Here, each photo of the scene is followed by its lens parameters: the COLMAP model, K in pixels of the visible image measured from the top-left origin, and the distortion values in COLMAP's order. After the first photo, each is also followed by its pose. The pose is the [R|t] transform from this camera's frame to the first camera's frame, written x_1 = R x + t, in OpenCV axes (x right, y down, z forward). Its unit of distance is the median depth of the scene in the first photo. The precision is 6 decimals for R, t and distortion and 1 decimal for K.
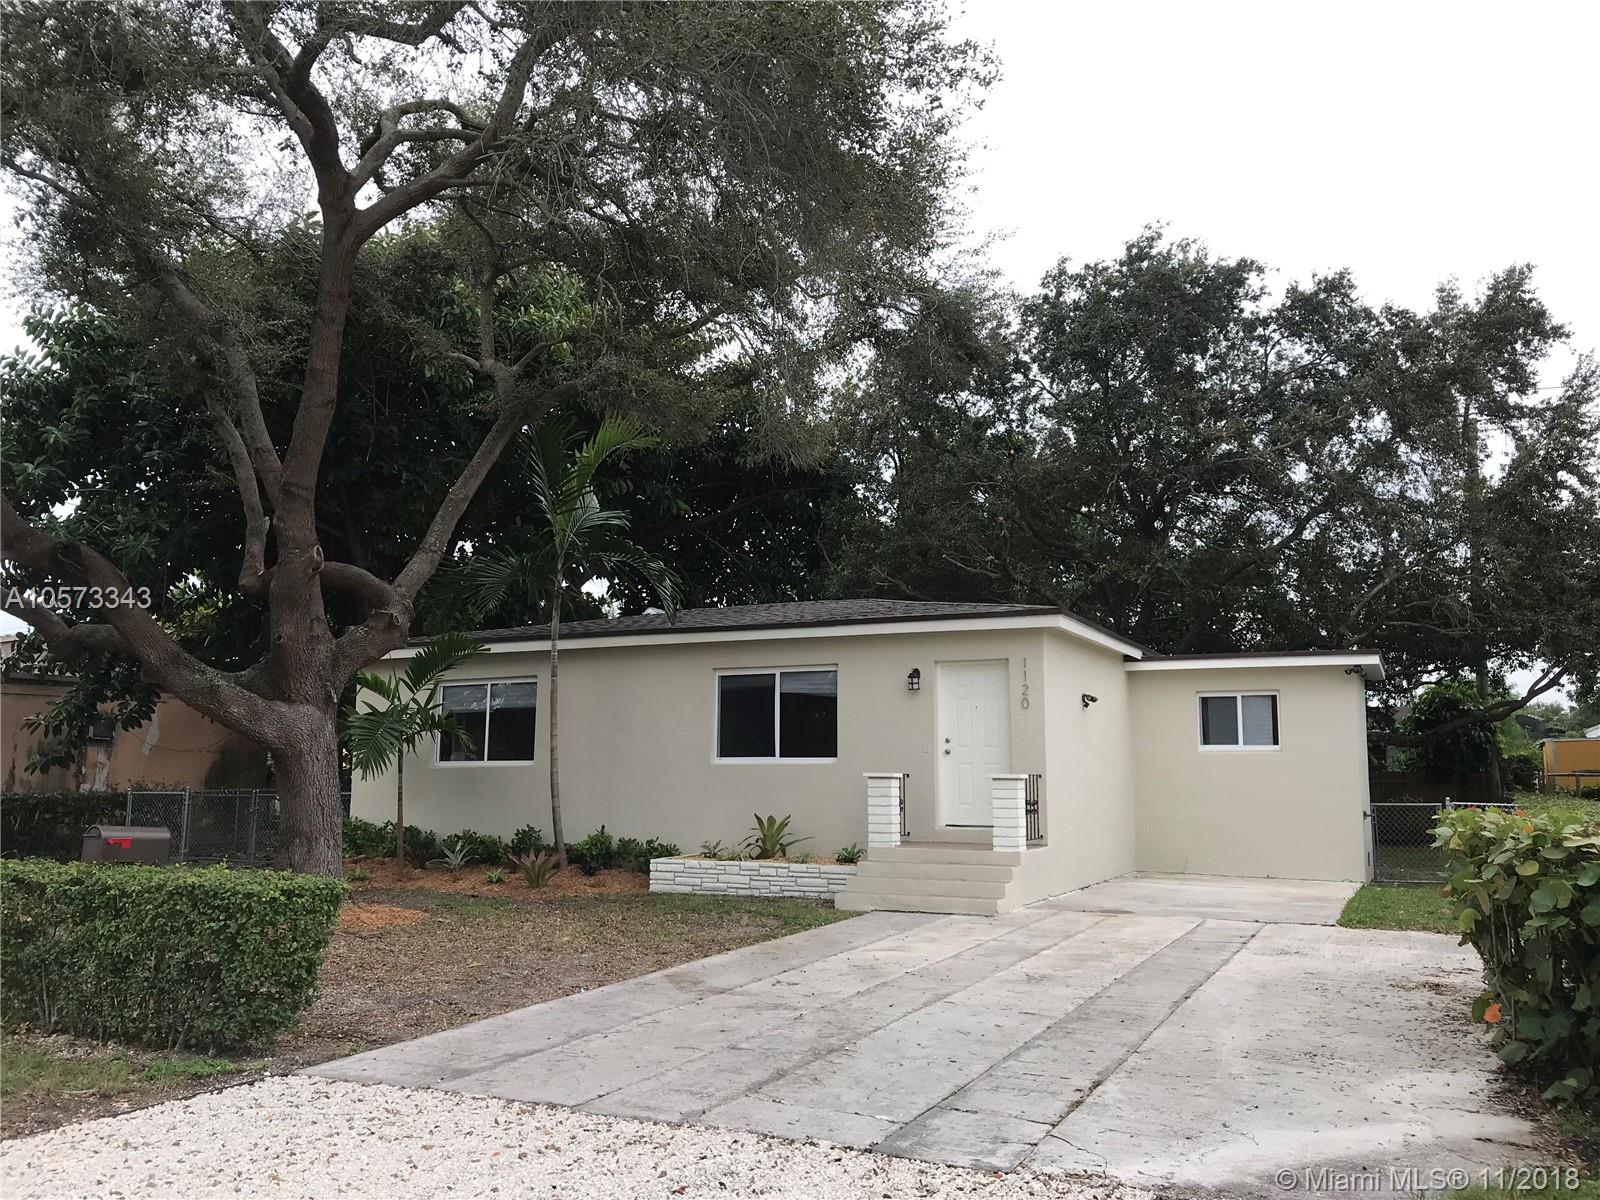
lens RADIAL K [[1305.2, 0, 809.9], [0, 1305.2, 600.0], [0, 0, 1]] dist [0.044906, -0.056300]
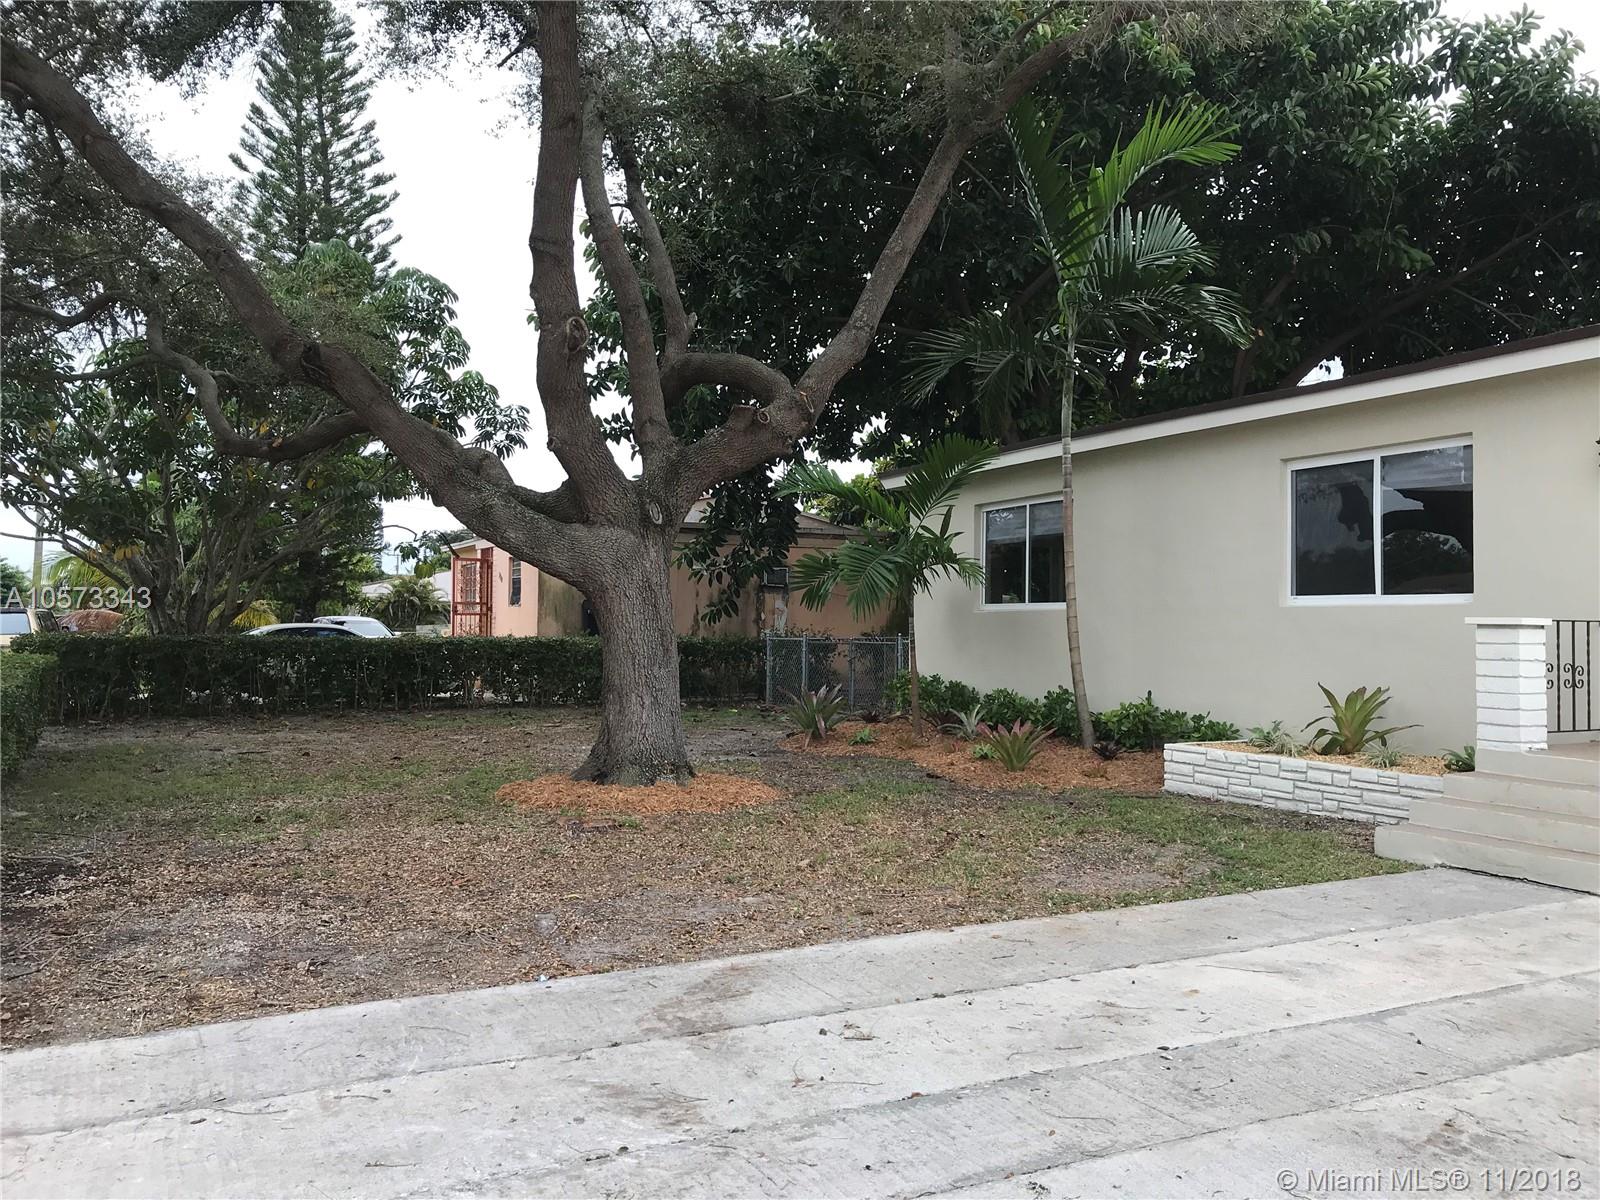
lens RADIAL K [[1305.2, 0, 801.9], [0, 1305.2, 608.5], [0, 0, 1]] dist [0.044906, -0.056300]
pose [[0.780373, -0.001755, -0.625312, 0.154479], [0.074415, 0.993150, 0.090082, 0.051055], [0.620871, -0.116830, 0.775158, 0.350919]]
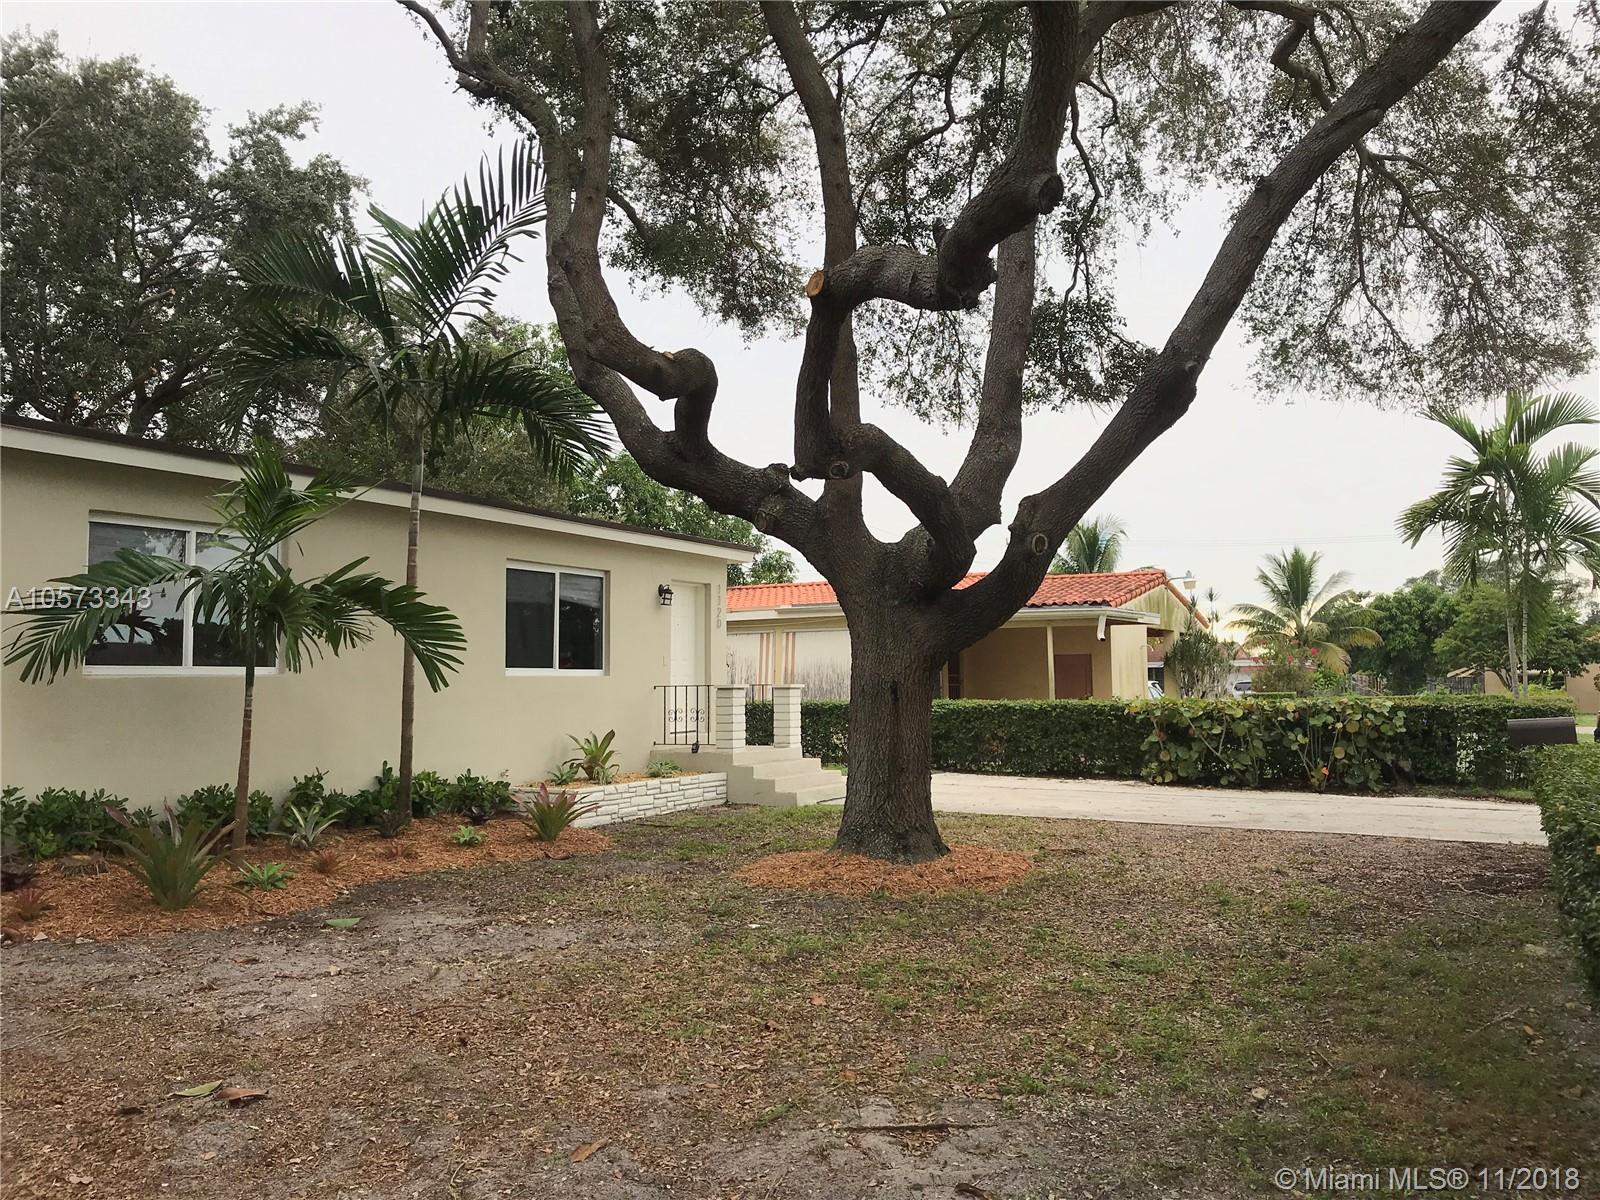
lens RADIAL K [[1305.2, 0, 797.3], [0, 1305.2, 596.0], [0, 0, 1]] dist [0.044906, -0.056300]
pose [[0.087820, 0.074049, 0.993380, -0.903210], [-0.105263, 0.992340, -0.064666, 0.113406], [-0.990559, -0.098887, 0.094941, 0.774959]]
